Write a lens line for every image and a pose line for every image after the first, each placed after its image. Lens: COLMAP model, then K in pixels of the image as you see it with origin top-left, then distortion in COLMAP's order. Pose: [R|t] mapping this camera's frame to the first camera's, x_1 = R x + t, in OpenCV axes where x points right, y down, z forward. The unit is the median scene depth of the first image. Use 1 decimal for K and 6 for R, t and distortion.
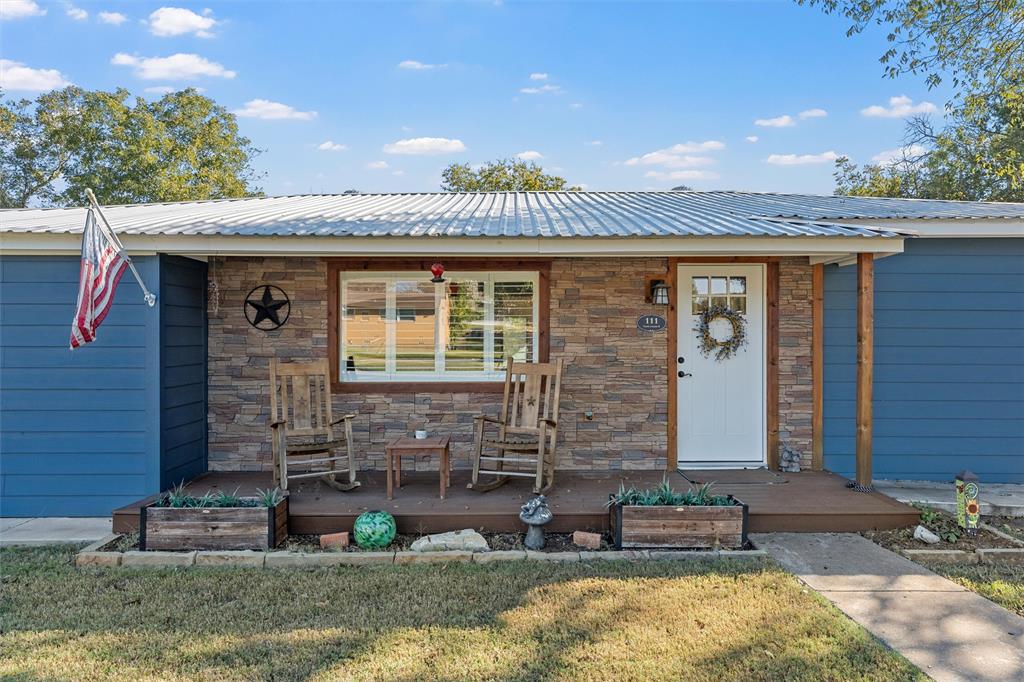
lens RADIAL K [[579.2, 0, 512.0], [0, 579.2, 341.0], [0, 0, 1]] dist [0.000983, 0.000244]
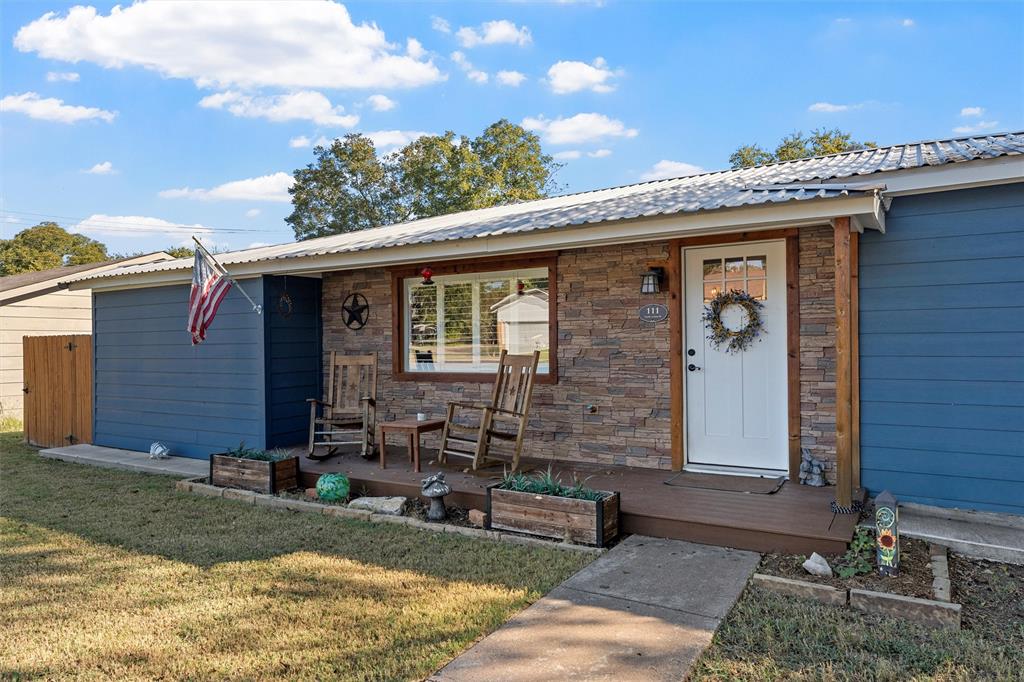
lens RADIAL K [[587.7, 0, 535.0], [0, 587.7, 343.2], [0, 0, 1]] dist [-0.001226, -0.000643]
pose [[0.882068, -0.011095, -0.470991, 0.520958], [0.014651, 0.999885, 0.003885, 0.011411], [0.470894, -0.010327, 0.882130, 0.064753]]
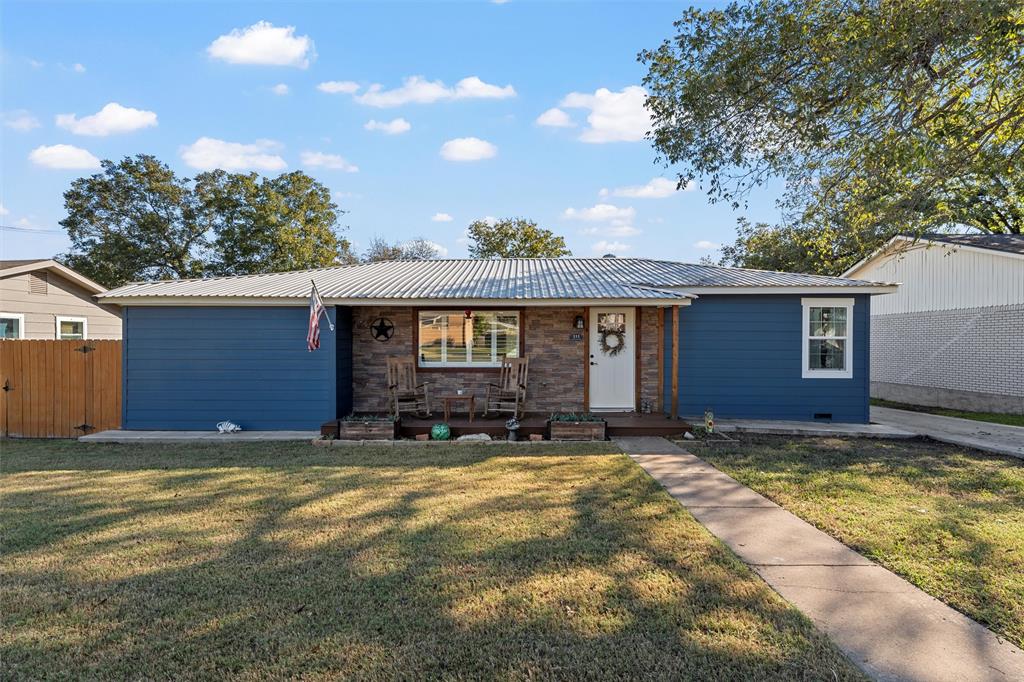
lens RADIAL K [[410.4, 0, 509.6], [0, 410.4, 343.4], [0, 0, 1]] dist [-0.002162, -0.000337]
pose [[0.999803, 0.001003, -0.019810, 0.041591], [-0.000907, 0.999988, 0.004875, -0.017398], [0.019815, -0.004856, 0.999792, -0.400302]]
